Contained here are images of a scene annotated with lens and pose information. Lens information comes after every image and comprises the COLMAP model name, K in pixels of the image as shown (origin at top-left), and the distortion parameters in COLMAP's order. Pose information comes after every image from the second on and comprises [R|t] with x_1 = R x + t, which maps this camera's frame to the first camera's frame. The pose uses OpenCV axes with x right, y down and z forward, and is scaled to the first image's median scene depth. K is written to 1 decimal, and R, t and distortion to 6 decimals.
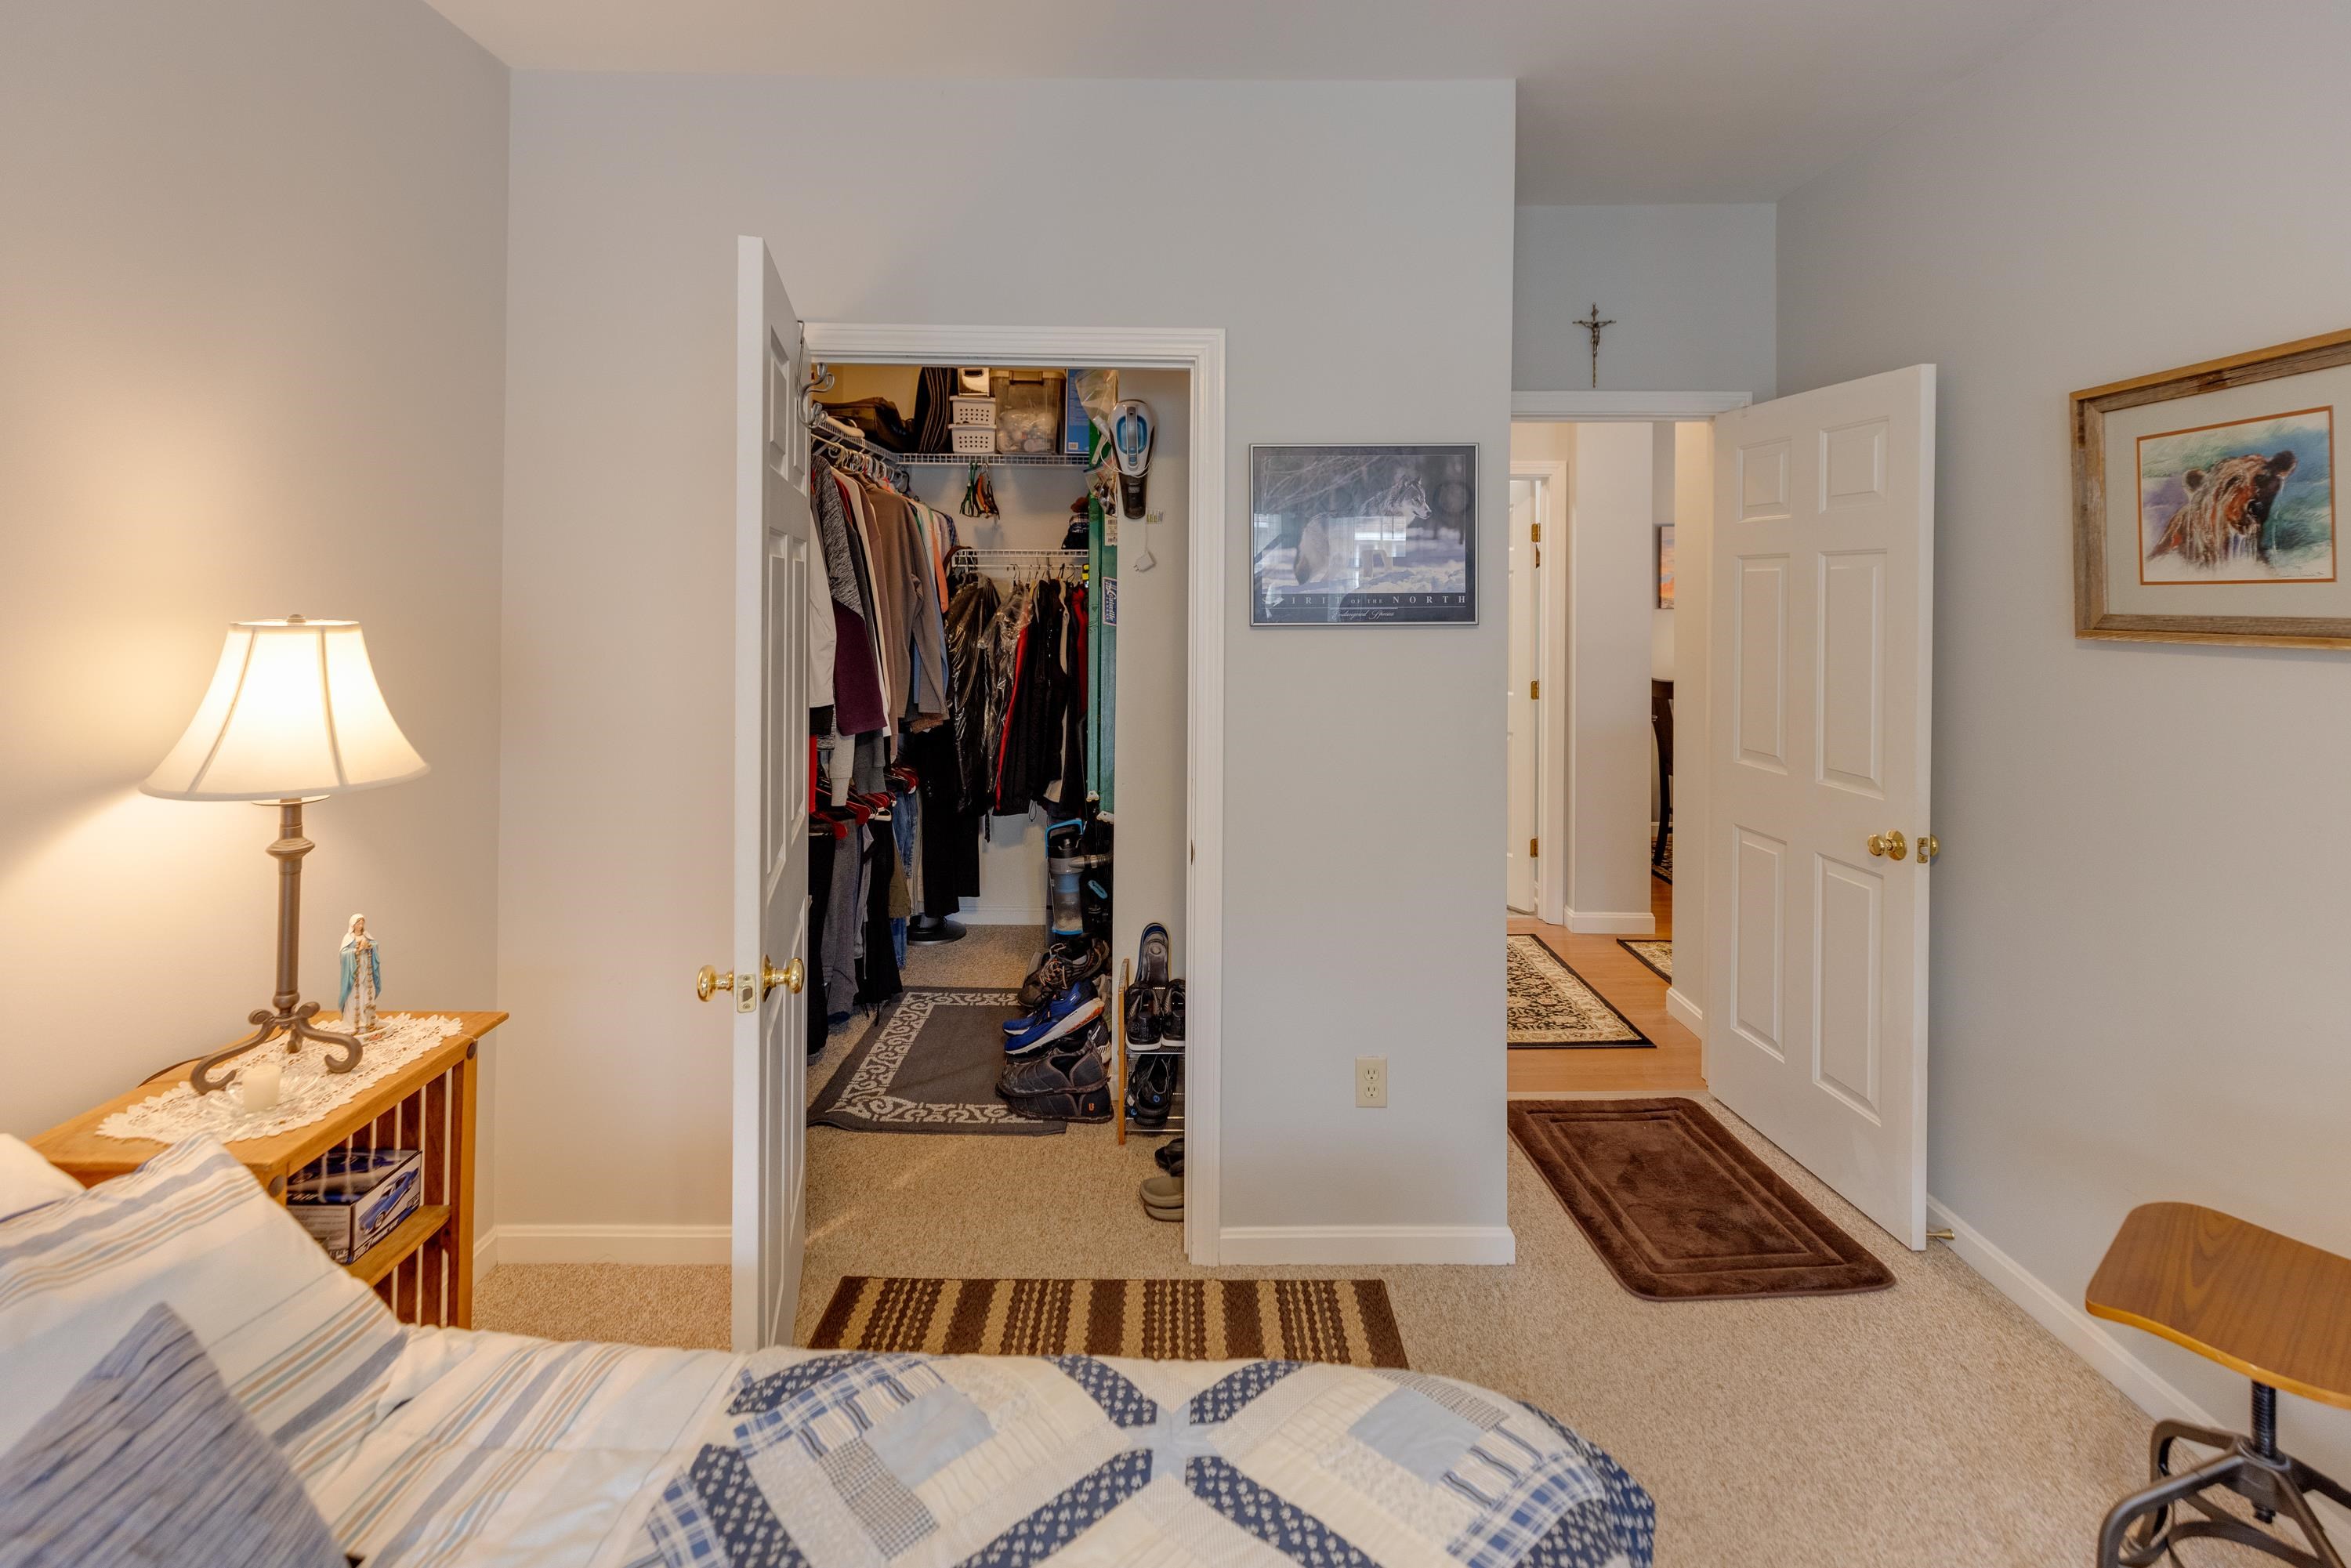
lens RADIAL K [[1109.0, 0, 1175.5], [0, 1109.0, 592.6], [0, 0, 1]] dist [0.002856, 0.000590]
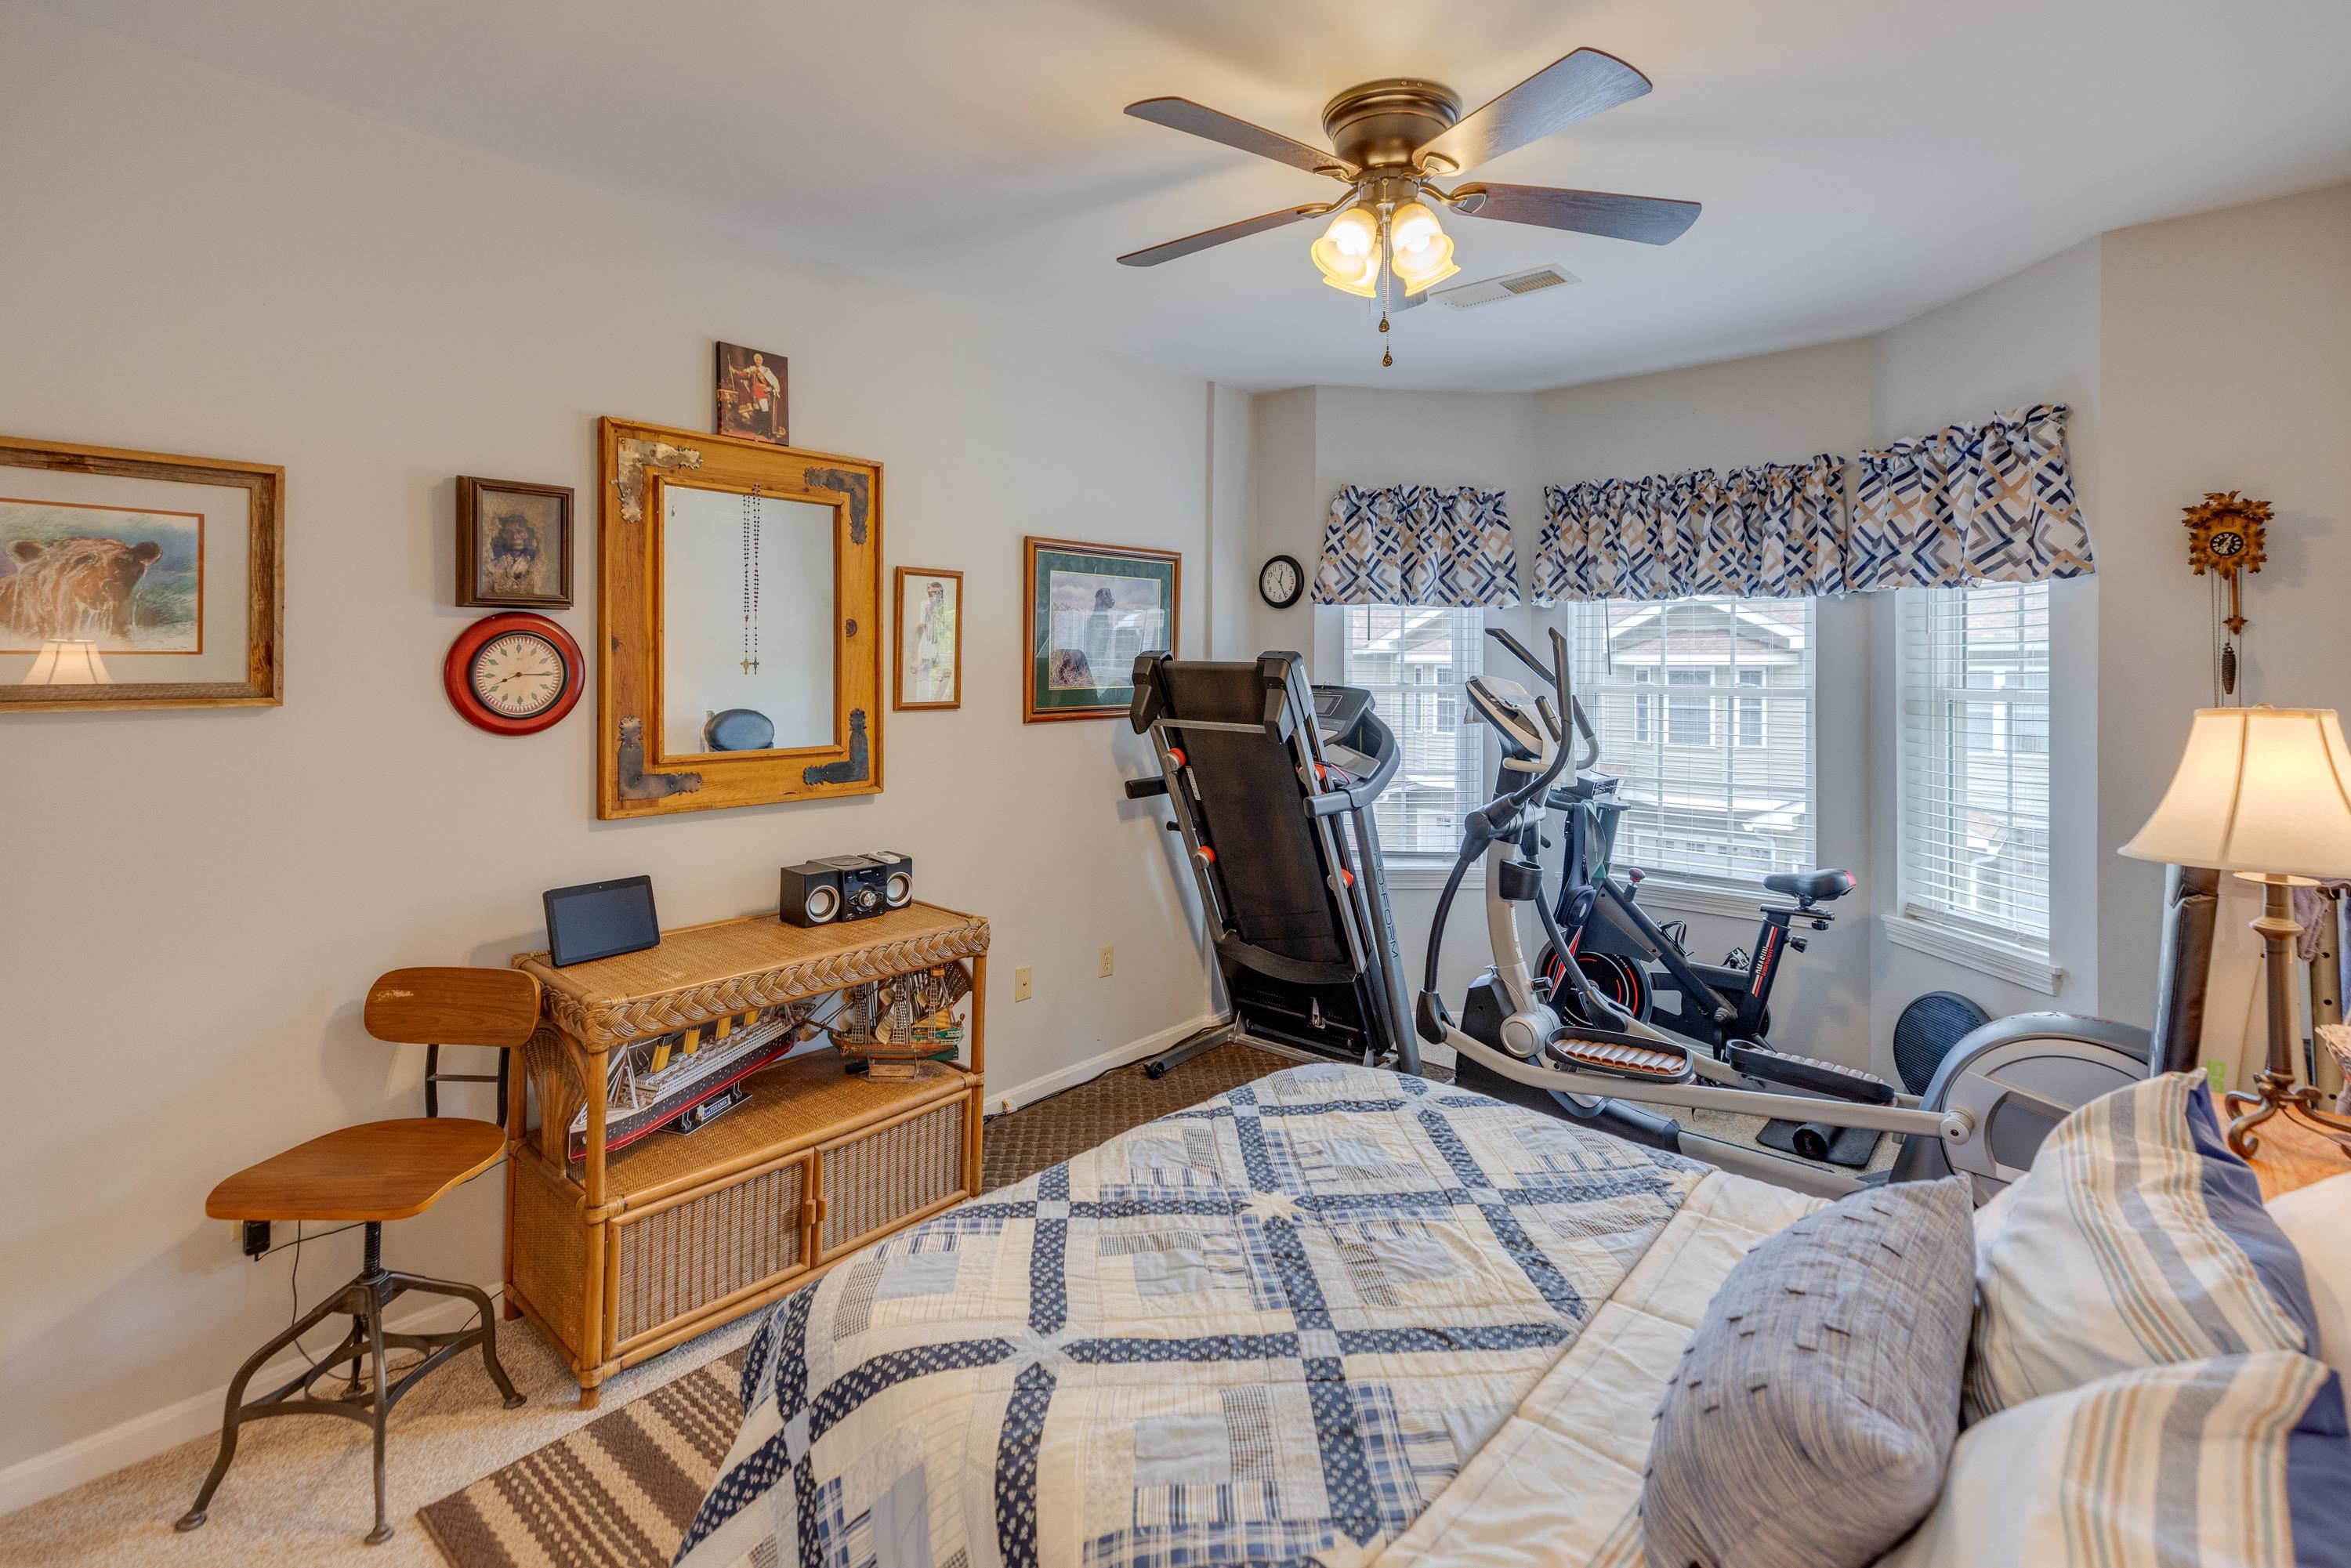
lens RADIAL K [[1088.9, 0, 1182.6], [0, 1088.9, 685.2], [0, 0, 1]] dist [0.001028, 0.000217]
pose [[-0.754318, -0.016381, 0.656304, -0.576914], [-0.008099, 0.999845, 0.015646, -0.002955], [-0.656459, 0.006487, -0.754334, 1.141560]]
